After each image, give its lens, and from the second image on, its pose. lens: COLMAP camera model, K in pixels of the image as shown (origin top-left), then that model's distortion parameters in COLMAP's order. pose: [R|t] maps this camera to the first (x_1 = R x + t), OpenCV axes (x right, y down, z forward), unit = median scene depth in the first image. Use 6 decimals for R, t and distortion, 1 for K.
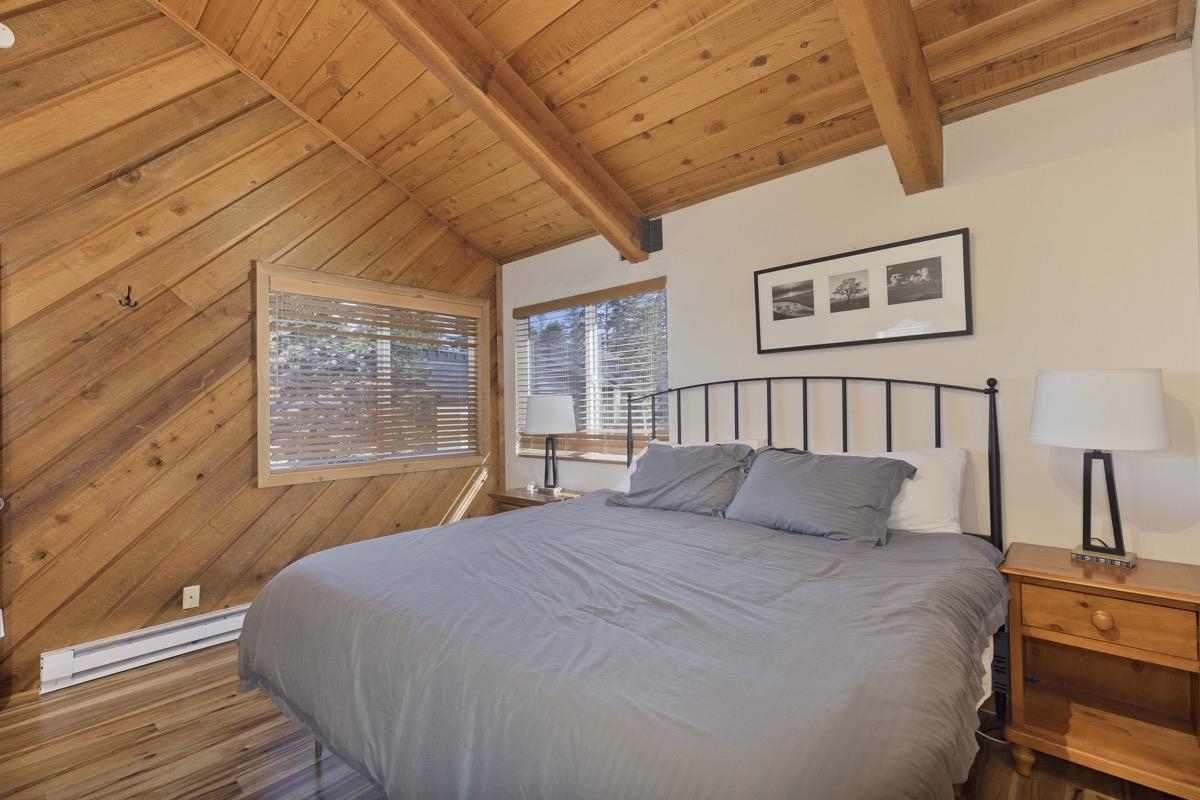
lens RADIAL K [[545.9, 0, 603.8], [0, 545.9, 404.6], [0, 0, 1]] dist [-0.003643, 0.000000]
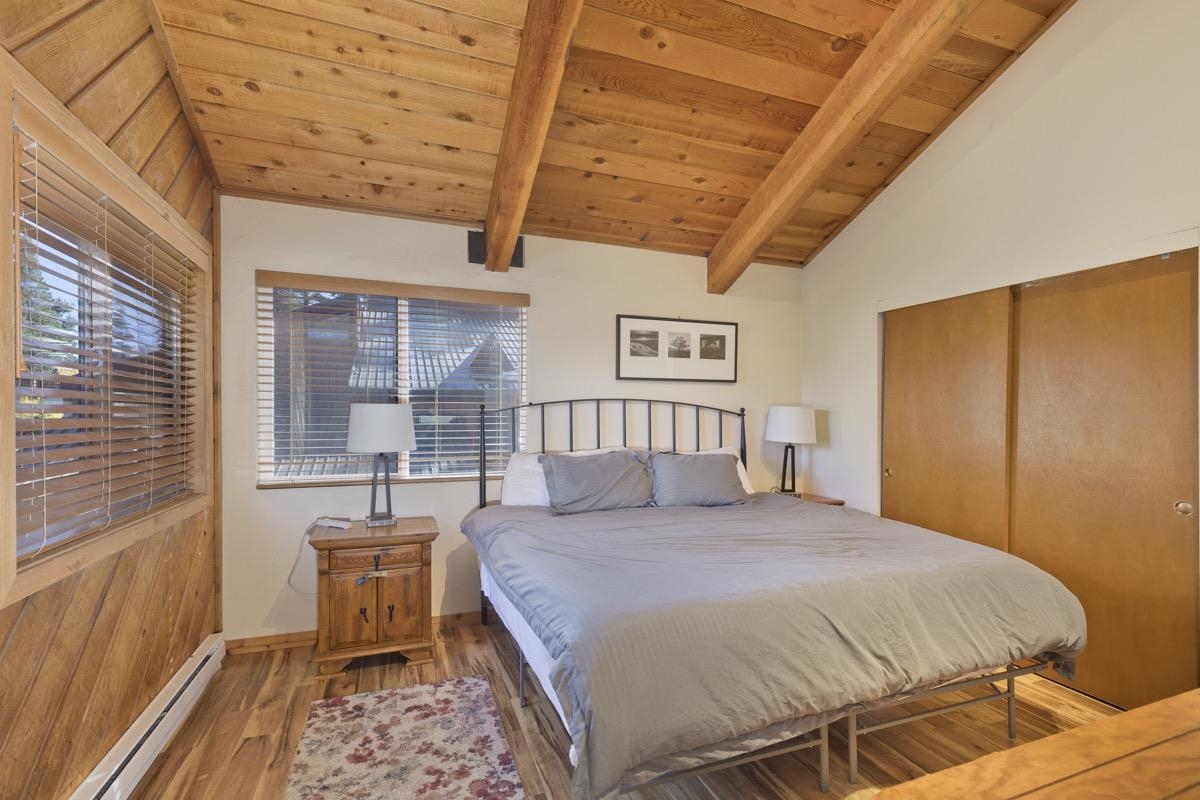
lens RADIAL K [[545.9, 0, 614.1], [0, 545.9, 418.0], [0, 0, 1]] dist [-0.003643, 0.000000]
pose [[0.428932, 0.016788, 0.903181, -0.947251], [-0.017144, 0.999799, -0.010443, 0.010259], [-0.903174, -0.011005, 0.429133, 0.505084]]
